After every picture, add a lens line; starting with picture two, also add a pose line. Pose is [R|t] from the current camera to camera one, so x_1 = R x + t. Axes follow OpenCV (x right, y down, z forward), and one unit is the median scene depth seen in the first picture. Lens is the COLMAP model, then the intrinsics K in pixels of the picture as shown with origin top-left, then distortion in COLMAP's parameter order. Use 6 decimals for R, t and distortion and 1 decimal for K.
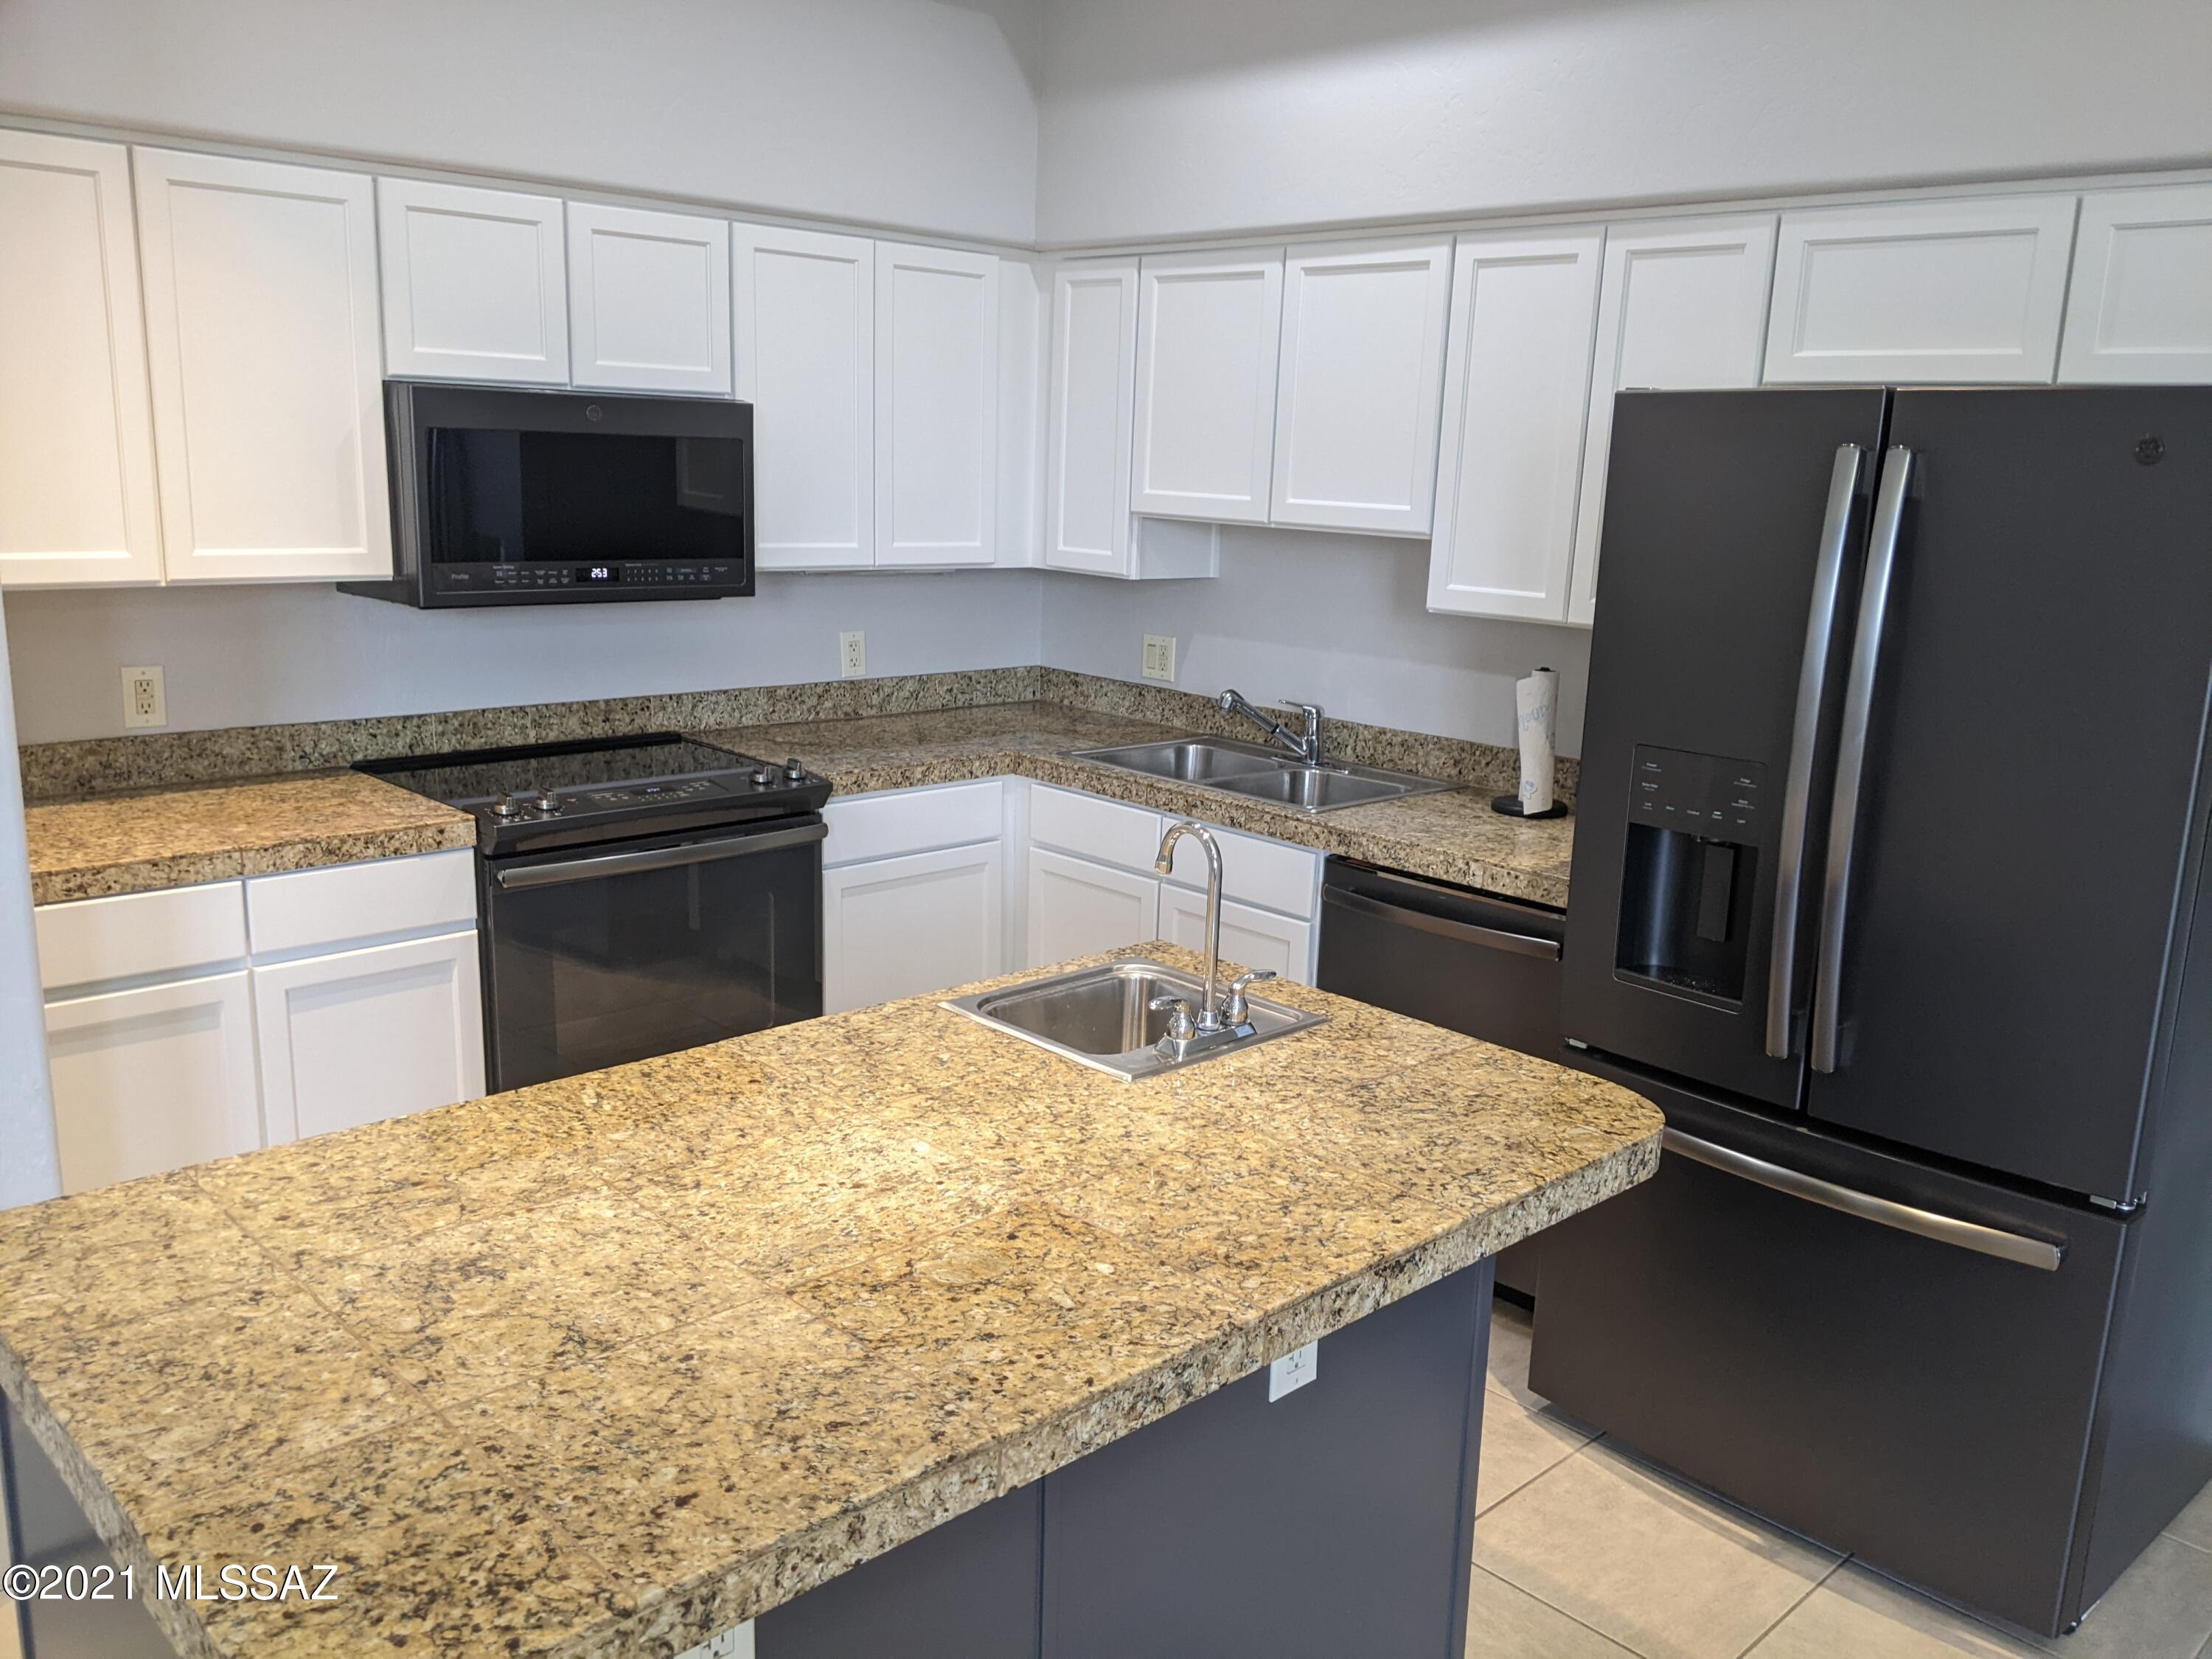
lens RADIAL K [[1789.3, 0, 1170.8], [0, 1789.3, 848.1], [0, 0, 1]] dist [0.060163, -0.117473]
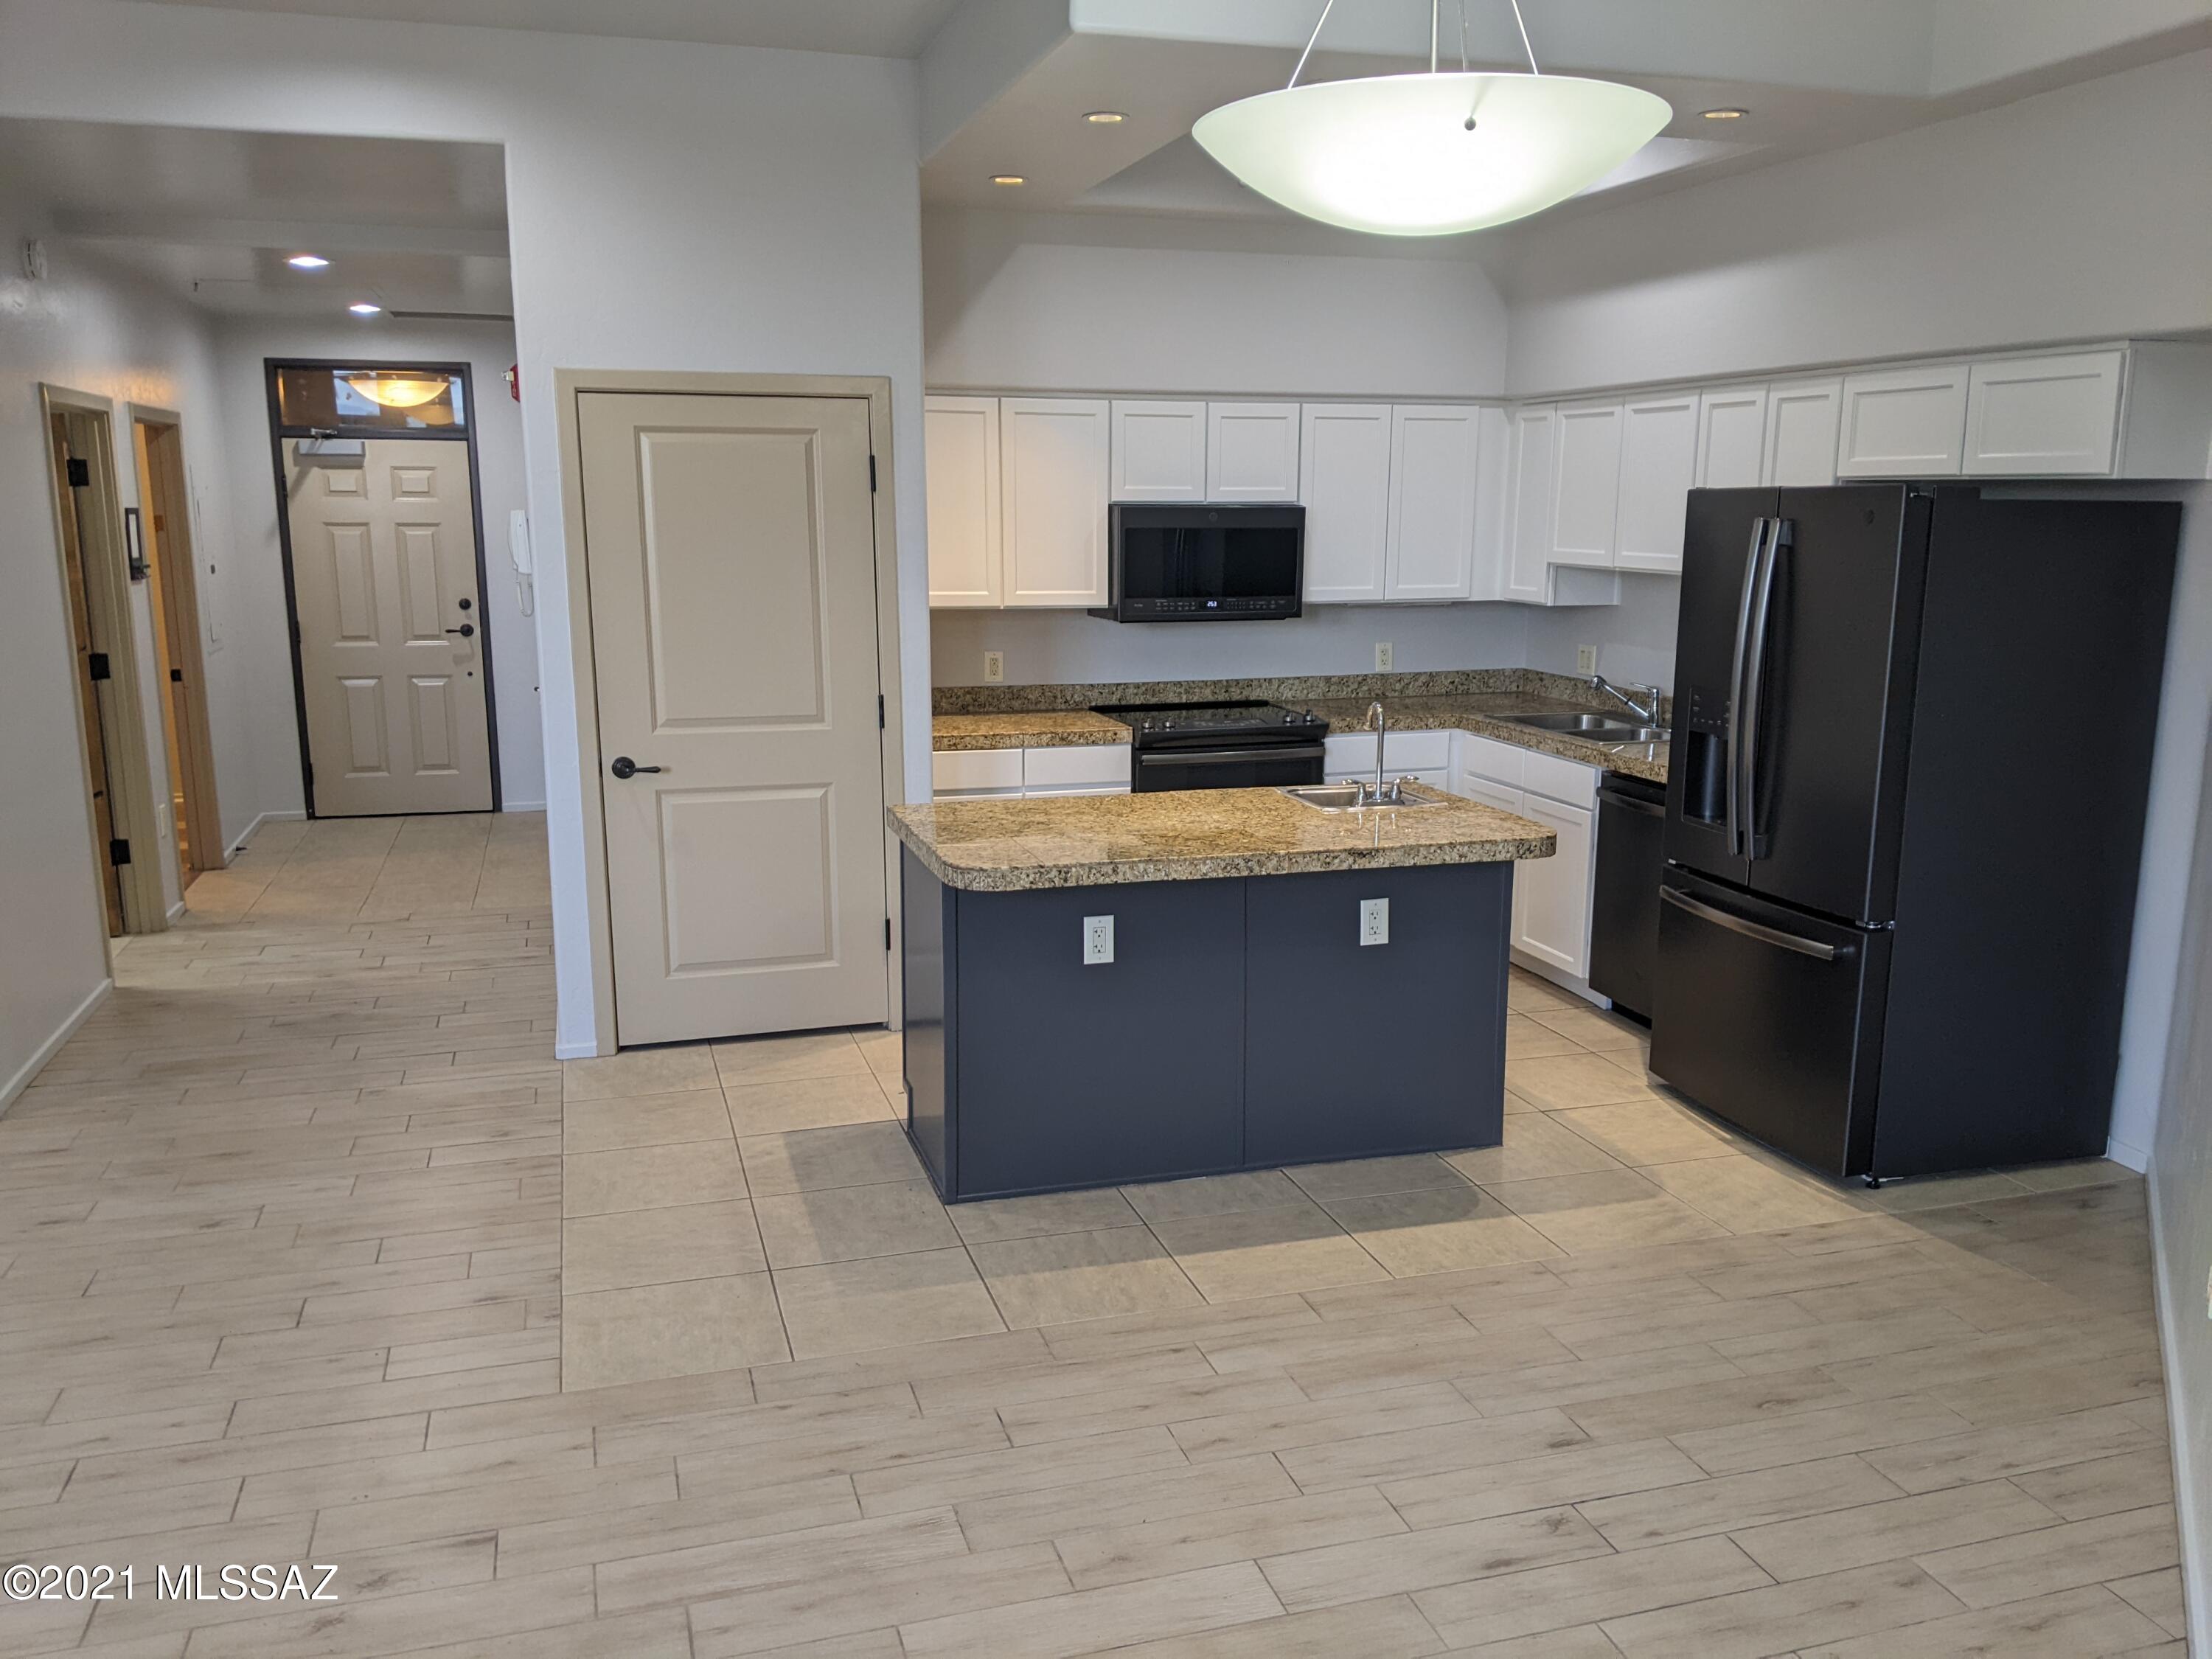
lens RADIAL K [[1789.3, 0, 1109.0], [0, 1789.3, 849.7], [0, 0, 1]] dist [0.060163, -0.117473]
pose [[0.882189, 0.054610, -0.467719, 0.435961], [-0.070808, 0.997343, -0.017106, 0.129100], [0.465542, 0.048208, 0.883712, -0.616163]]
